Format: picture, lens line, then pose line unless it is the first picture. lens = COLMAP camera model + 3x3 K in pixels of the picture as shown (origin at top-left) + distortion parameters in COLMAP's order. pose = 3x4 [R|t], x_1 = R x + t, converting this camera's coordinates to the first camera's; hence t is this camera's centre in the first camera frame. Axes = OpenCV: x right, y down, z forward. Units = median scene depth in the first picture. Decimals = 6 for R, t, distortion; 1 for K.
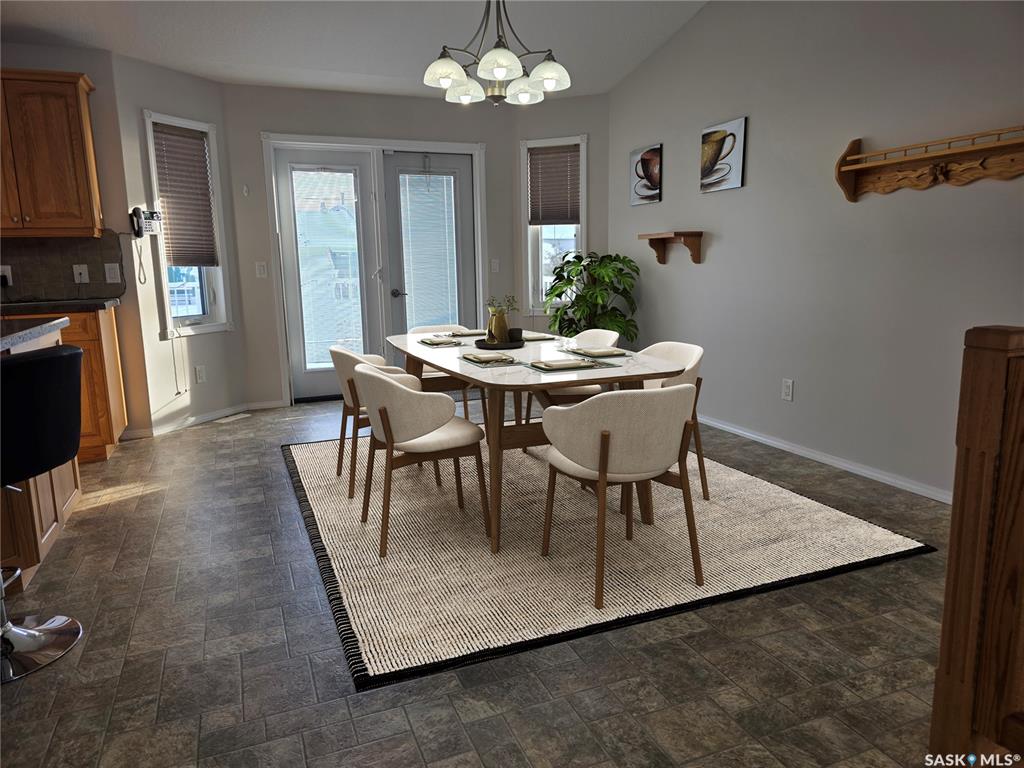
lens RADIAL K [[689.5, 0, 512.0], [0, 689.5, 384.0], [0, 0, 1]] dist [0.076648, -0.079335]
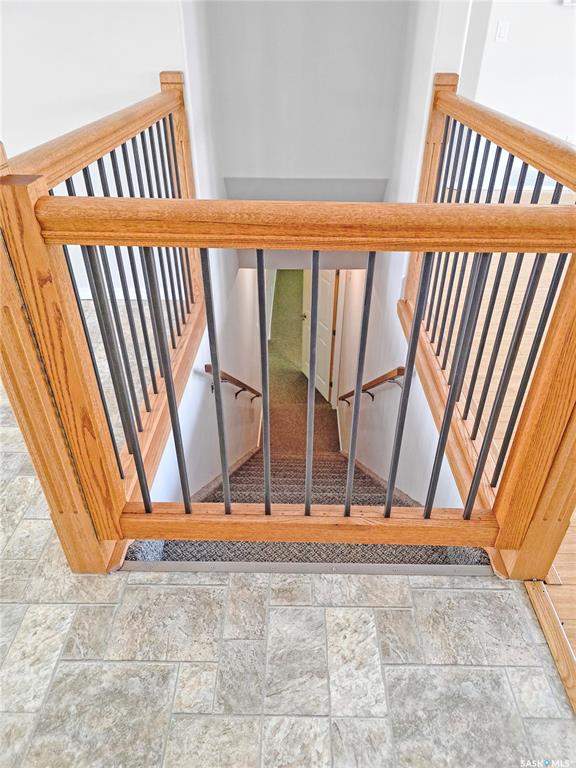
lens RADIAL K [[517.1, 0, 288.0], [0, 517.1, 384.0], [0, 0, 1]] dist [0.076648, -0.079335]
pose [[0.407763, -0.494932, 0.767314, 0.278628], [0.146728, 0.864947, 0.479934, -0.075642], [-0.901221, -0.083113, 0.425314, 0.417304]]
